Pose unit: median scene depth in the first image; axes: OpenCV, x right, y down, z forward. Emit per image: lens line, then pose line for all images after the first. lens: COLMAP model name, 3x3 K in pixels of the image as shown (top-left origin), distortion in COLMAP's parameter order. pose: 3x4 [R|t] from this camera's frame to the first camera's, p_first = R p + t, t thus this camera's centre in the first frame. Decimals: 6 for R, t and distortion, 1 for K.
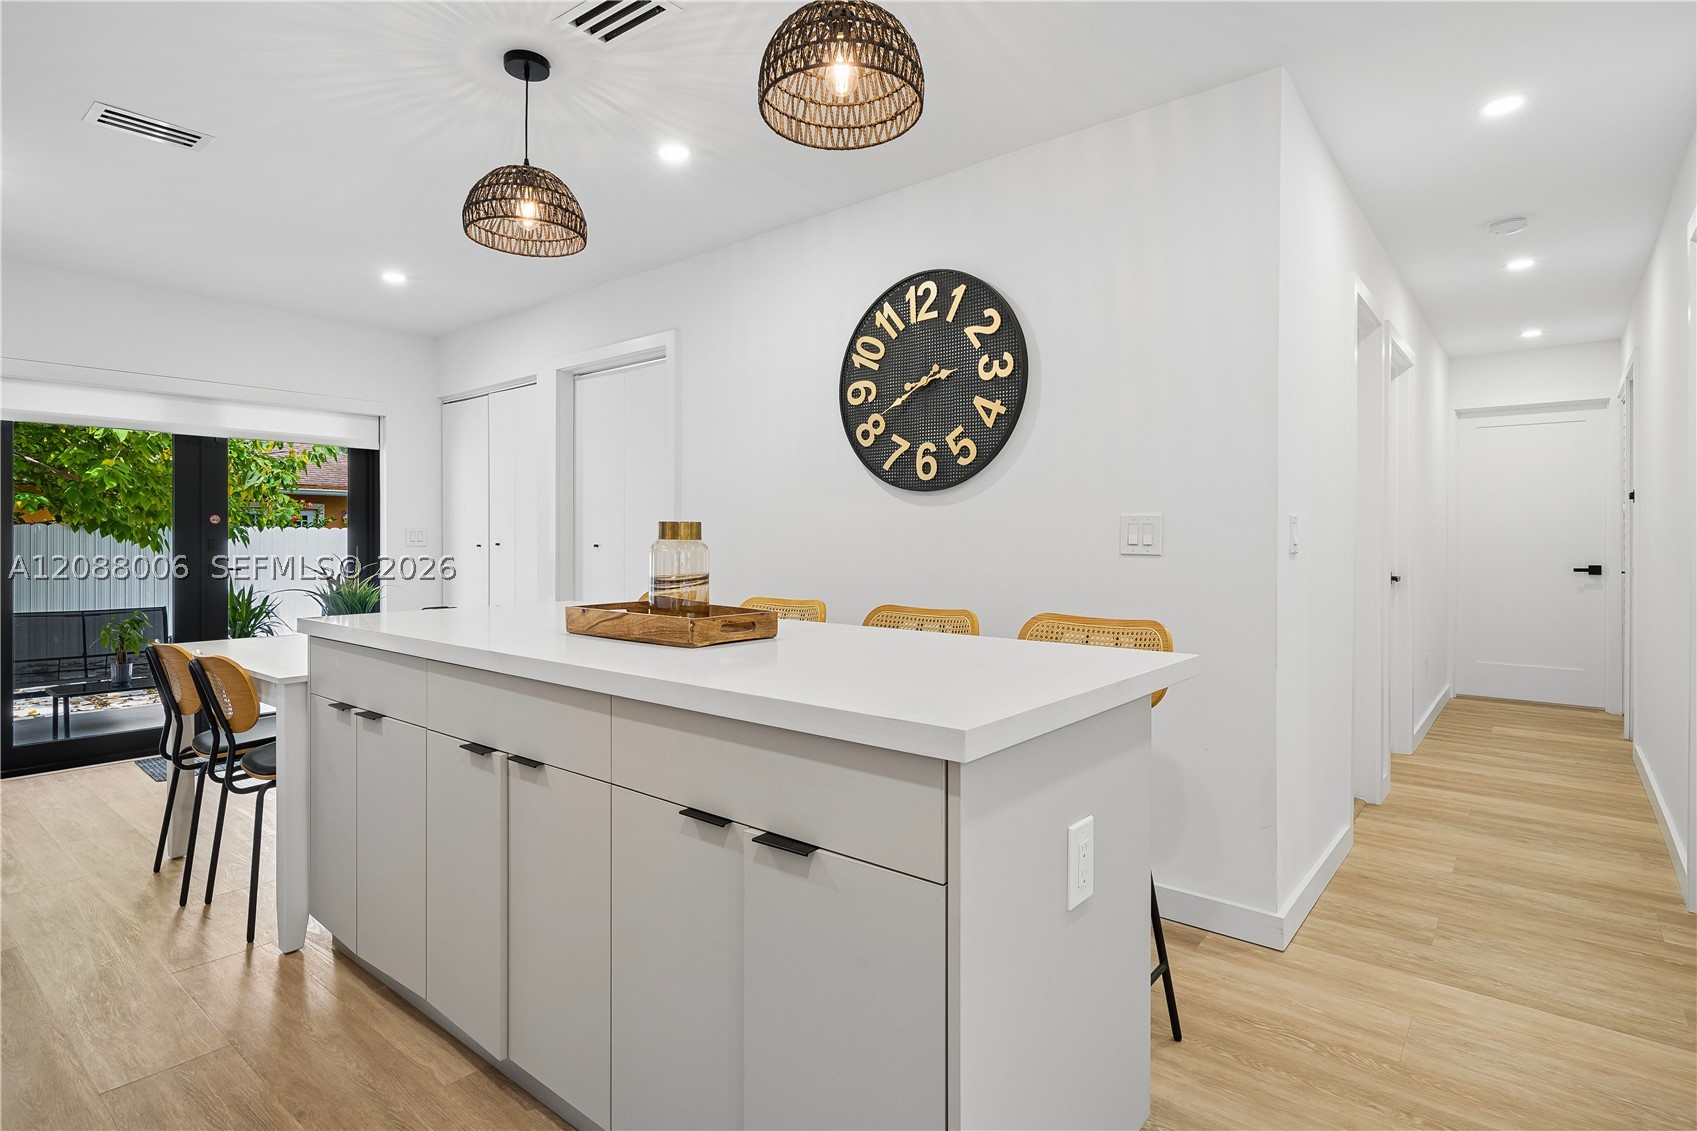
lens RADIAL K [[842.0, 0, 853.9], [0, 842.0, 555.3], [0, 0, 1]] dist [0.000066, 0.000203]
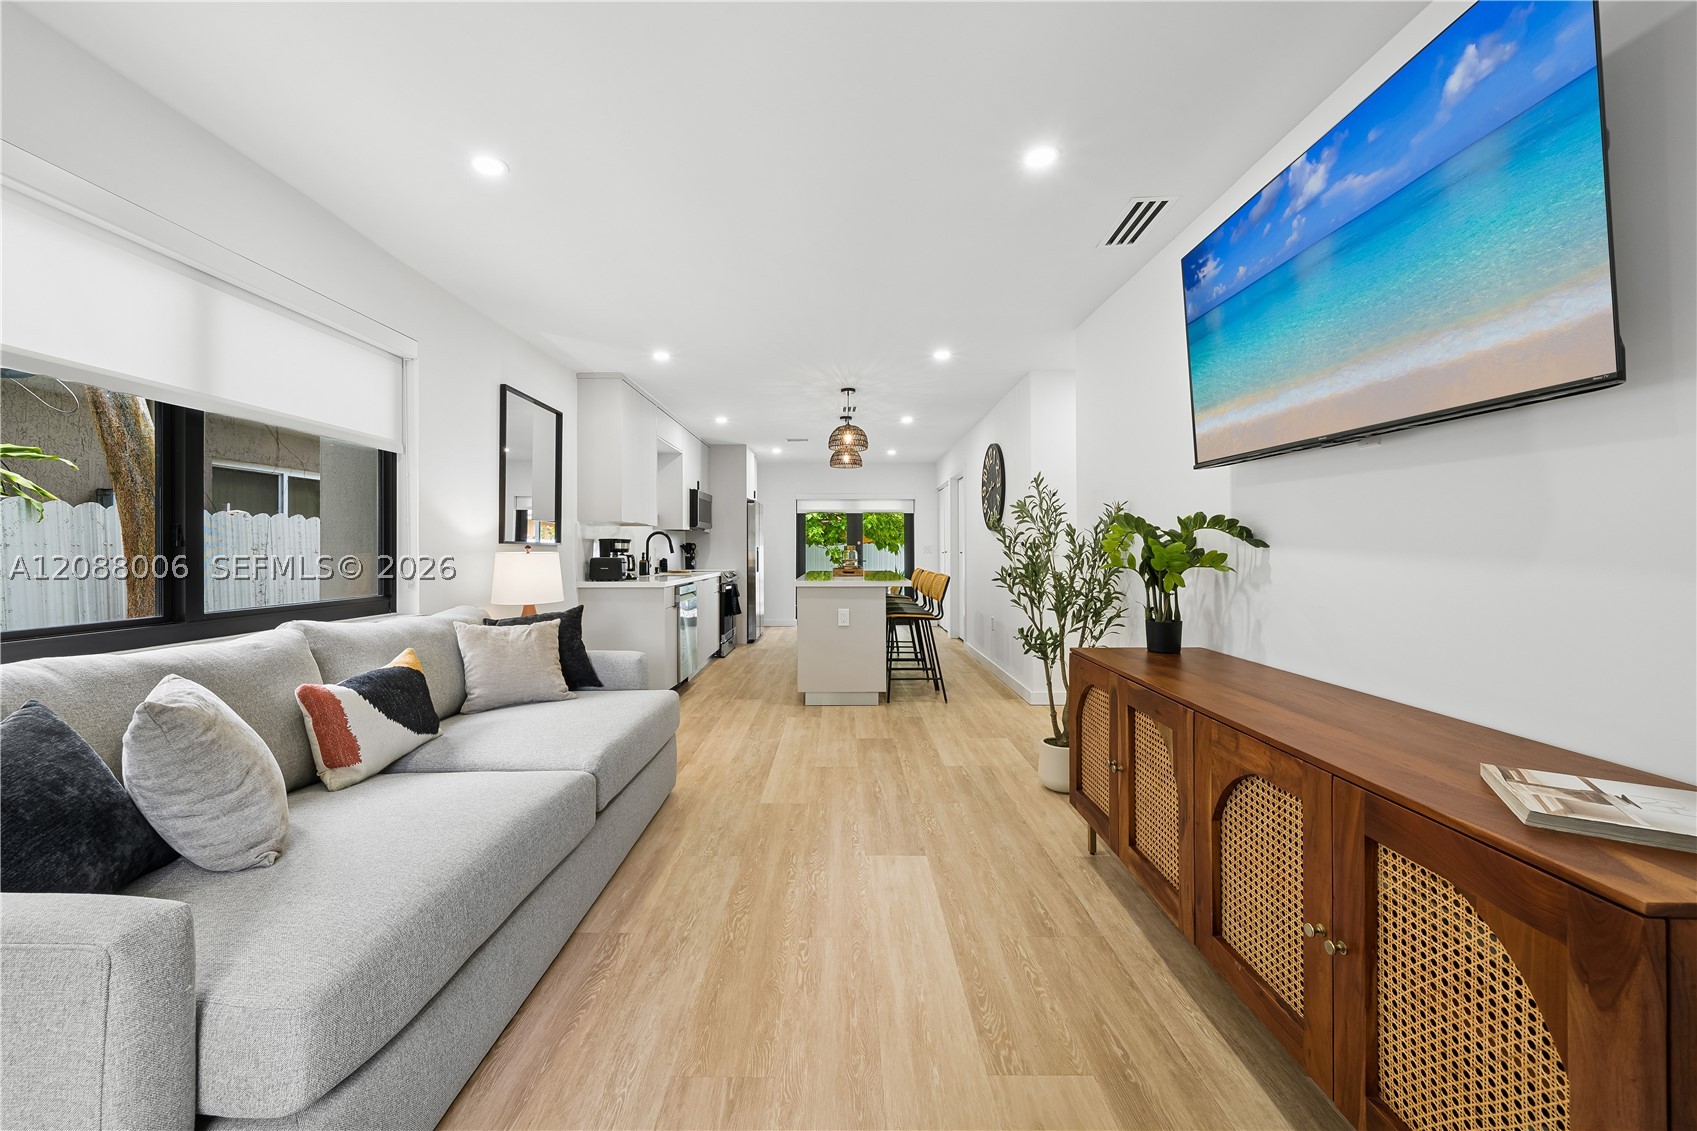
lens RADIAL K [[649.6, 0, 839.9], [0, 649.6, 549.3], [0, 0, 1]] dist [-0.002041, -0.000108]
pose [[0.614459, -0.004360, -0.788936, 1.325839], [-0.007670, 0.999904, -0.011500, 0.005150], [0.788911, 0.013117, 0.614367, -0.547085]]
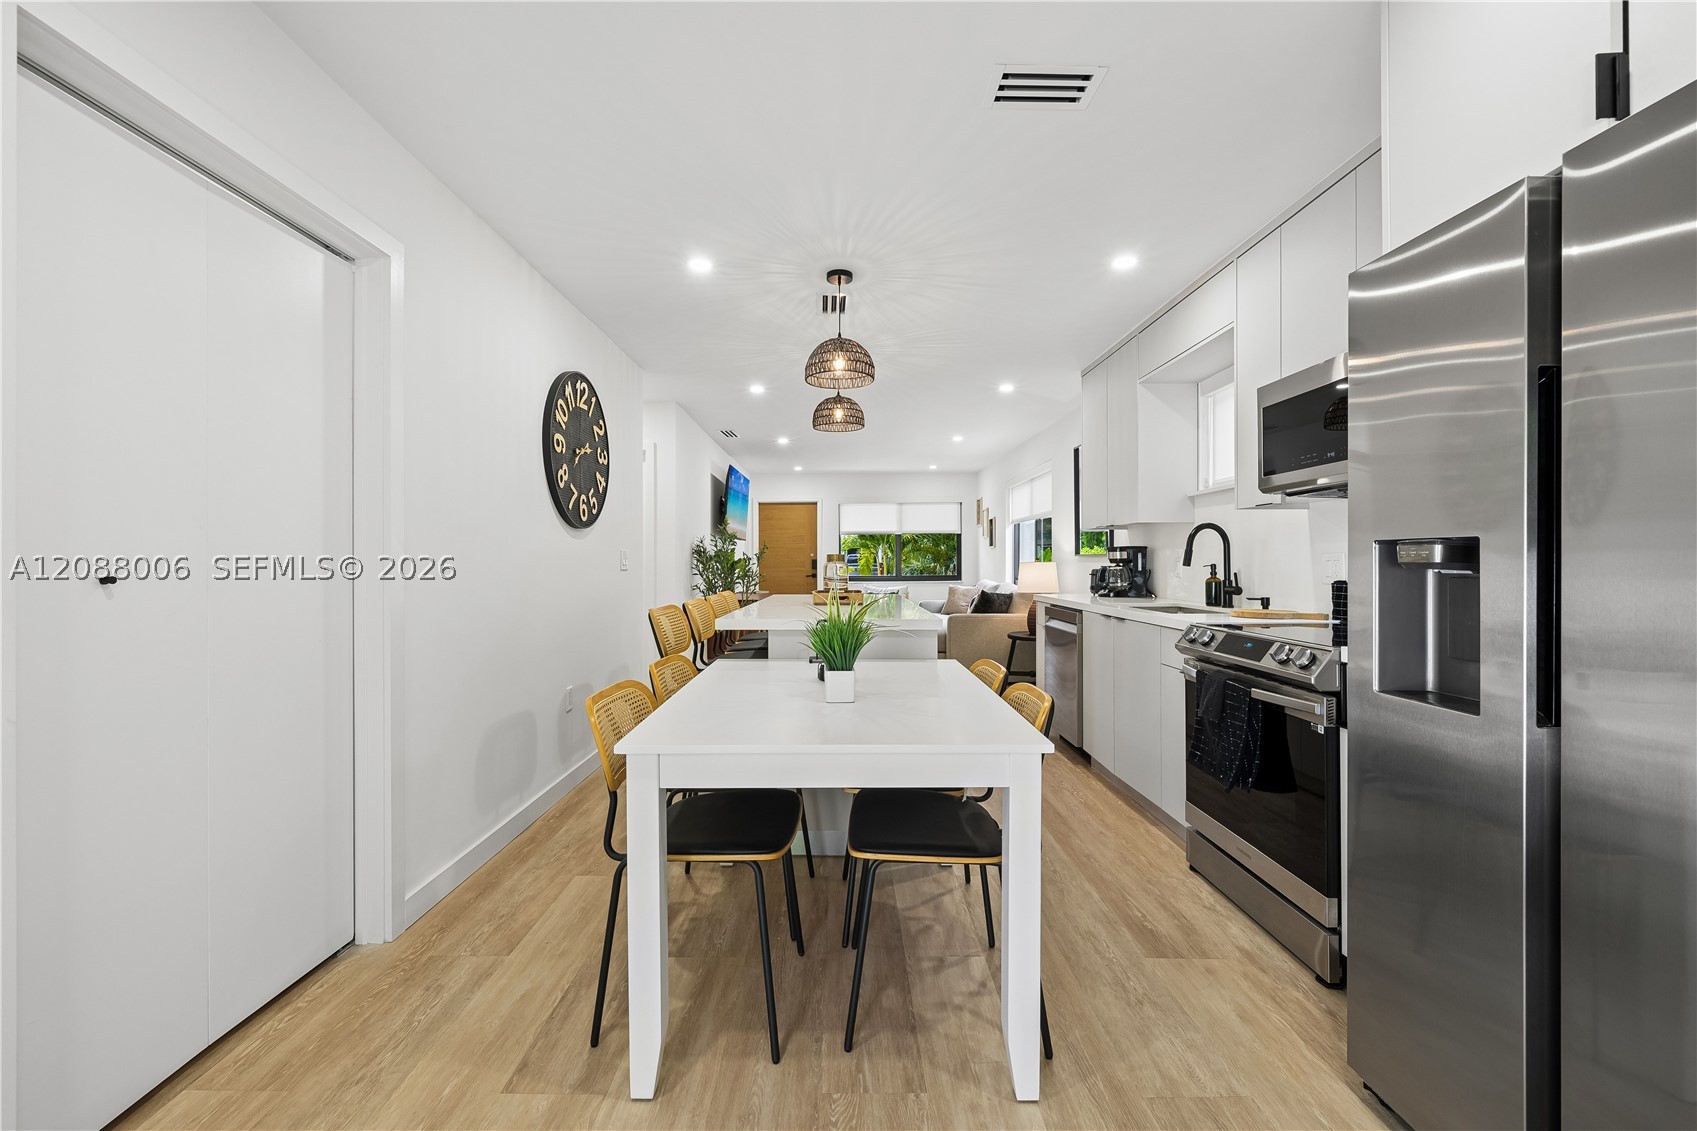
lens RADIAL K [[682.7, 0, 848.5], [0, 682.7, 565.5], [0, 0, 1]] dist [0.001948, 0.000106]
pose [[-0.624075, -0.003422, 0.781357, -1.078912], [0.013448, 0.999795, 0.015120, -0.025420], [-0.781249, 0.019944, -0.623901, 1.352477]]
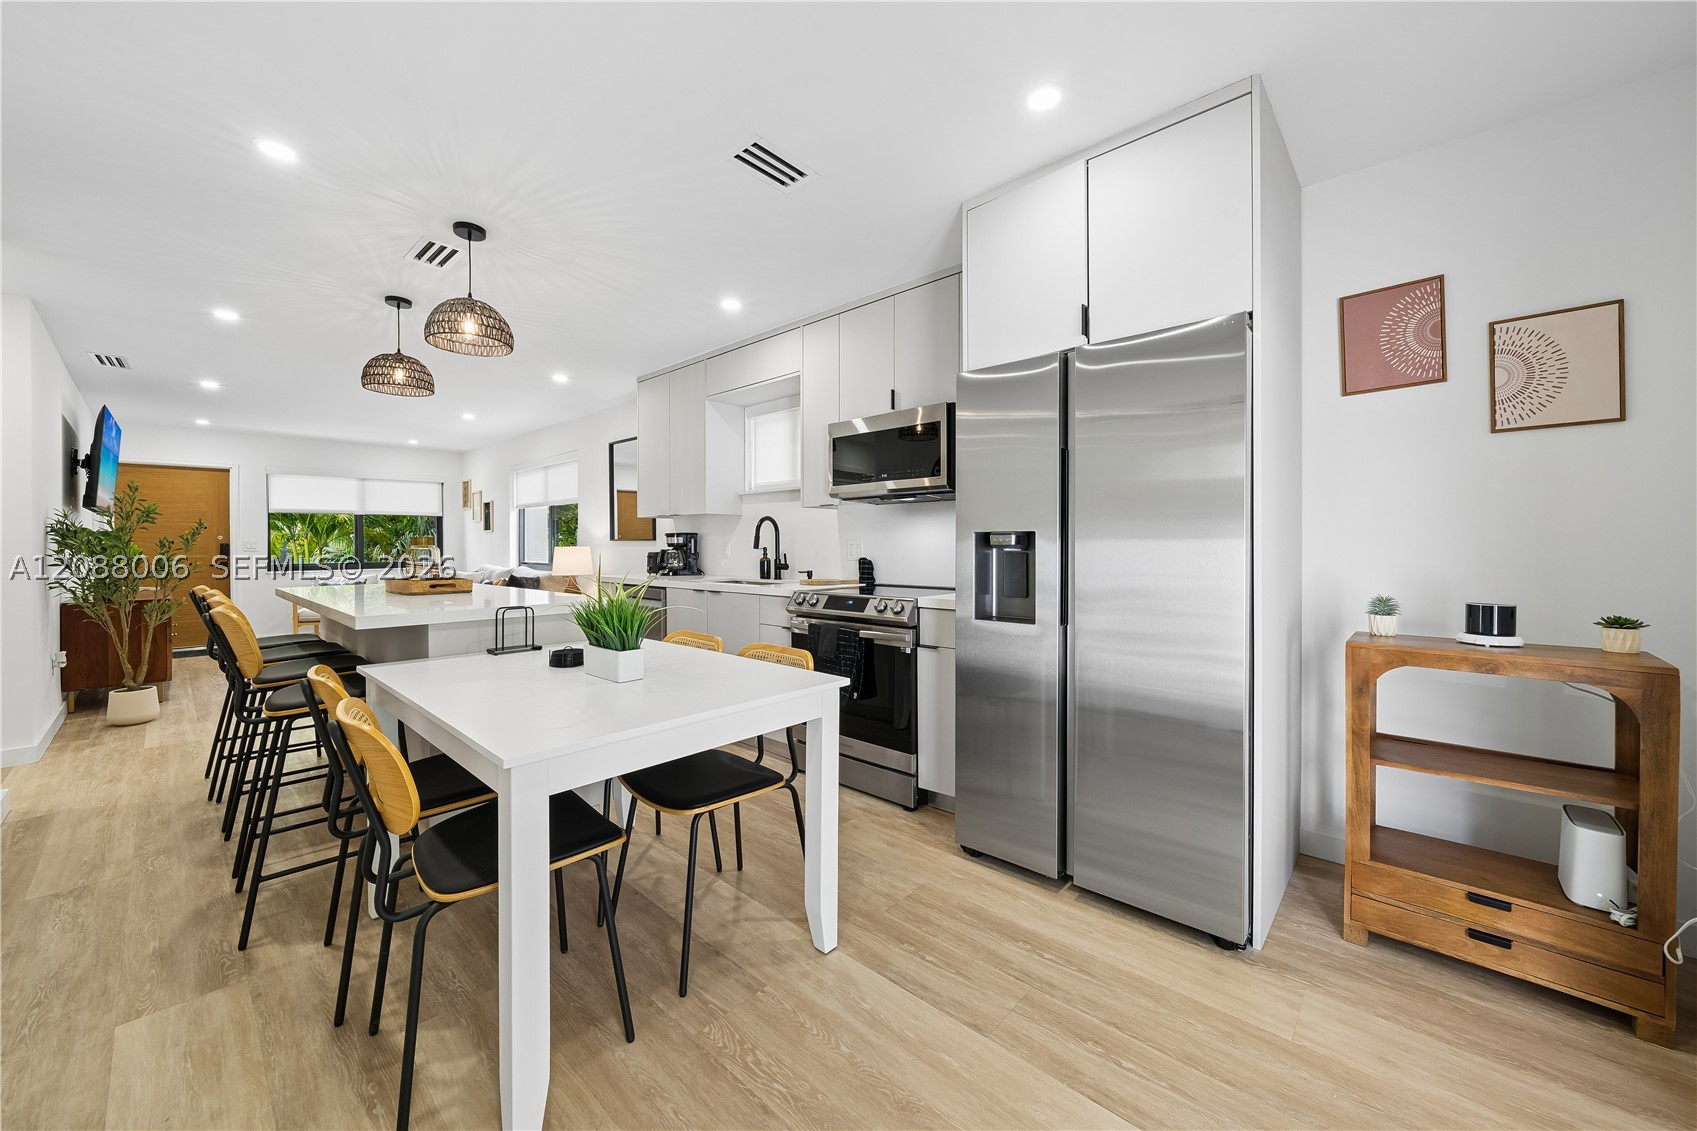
lens RADIAL K [[622.8, 0, 834.3], [0, 622.8, 555.5], [0, 0, 1]] dist [-0.001422, 0.000139]
pose [[-0.996247, 0.000786, 0.086548, -0.844209], [0.003508, 0.999504, 0.031299, -0.026740], [-0.086481, 0.031485, -0.995756, 1.522992]]
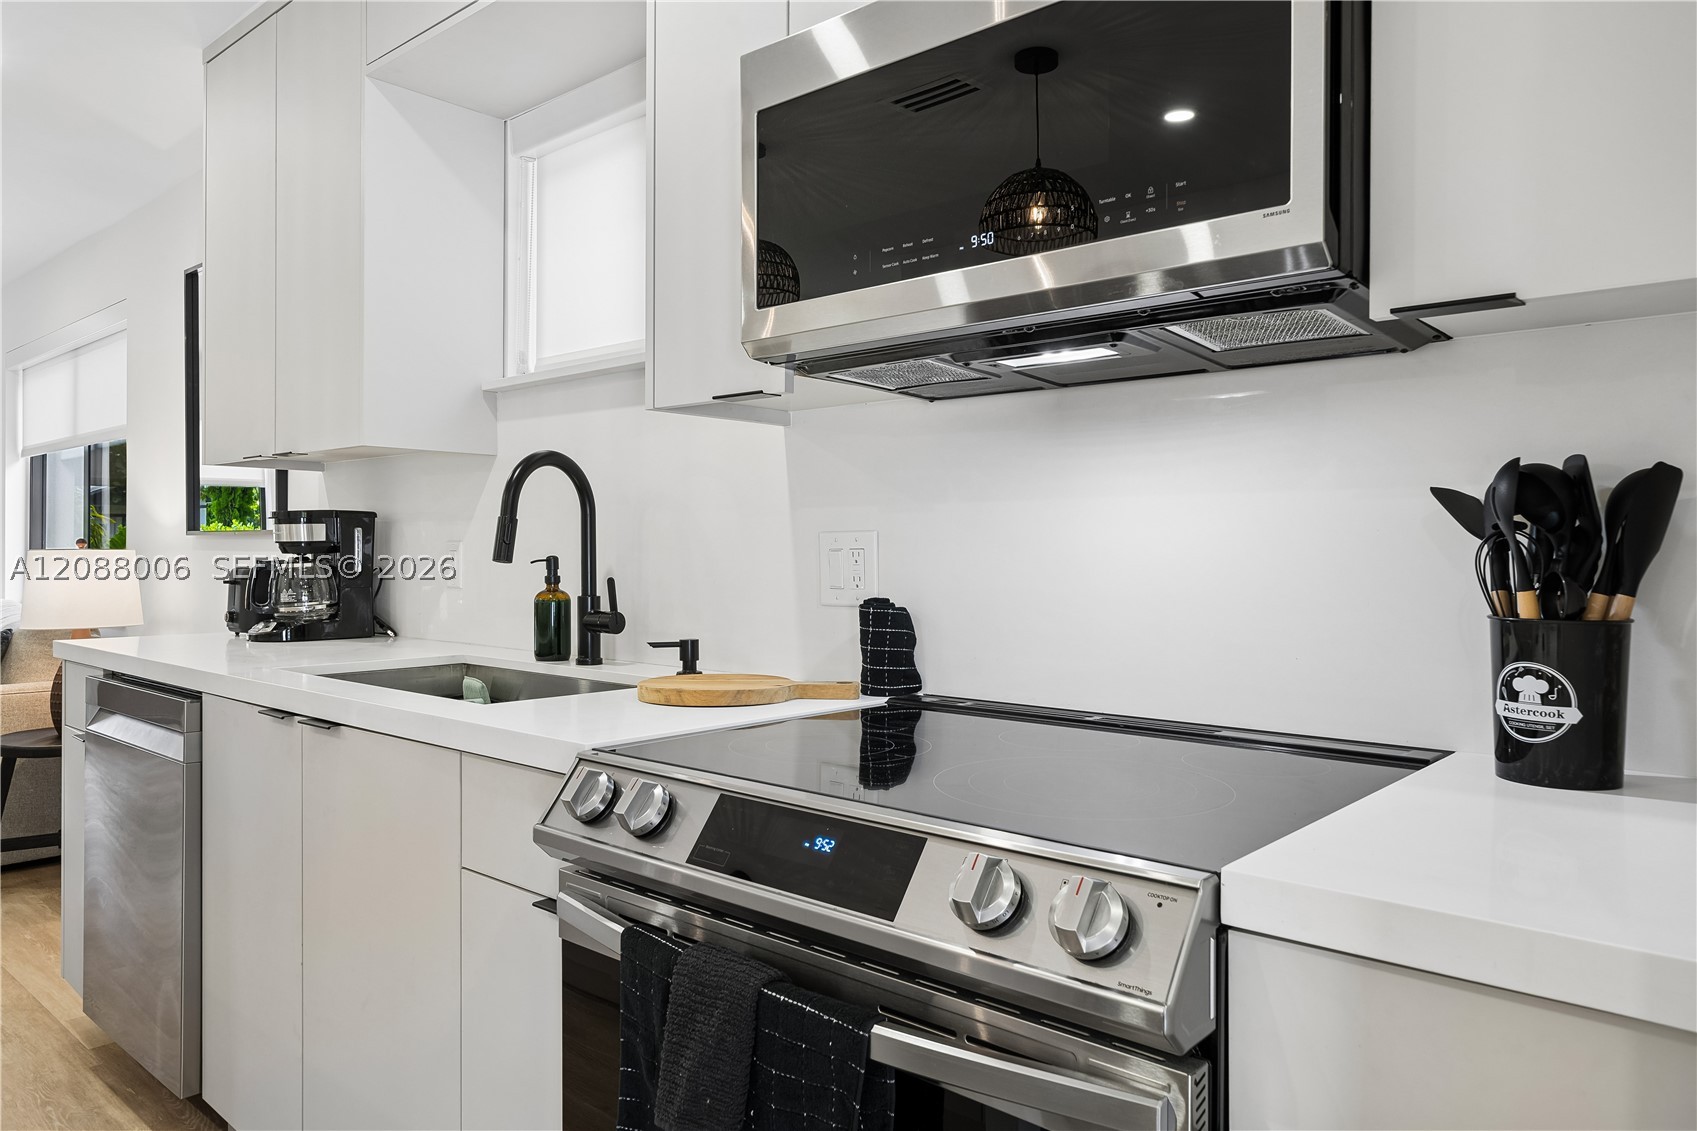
lens RADIAL K [[1131.4, 0, 840.6], [0, 1131.4, 552.2], [0, 0, 1]] dist [-0.004007, -0.000606]
pose [[-0.998282, -0.004891, 0.058380, -0.811598], [-0.003984, 0.999870, 0.015642, -0.018327], [-0.058449, 0.015383, -0.998172, 0.923089]]
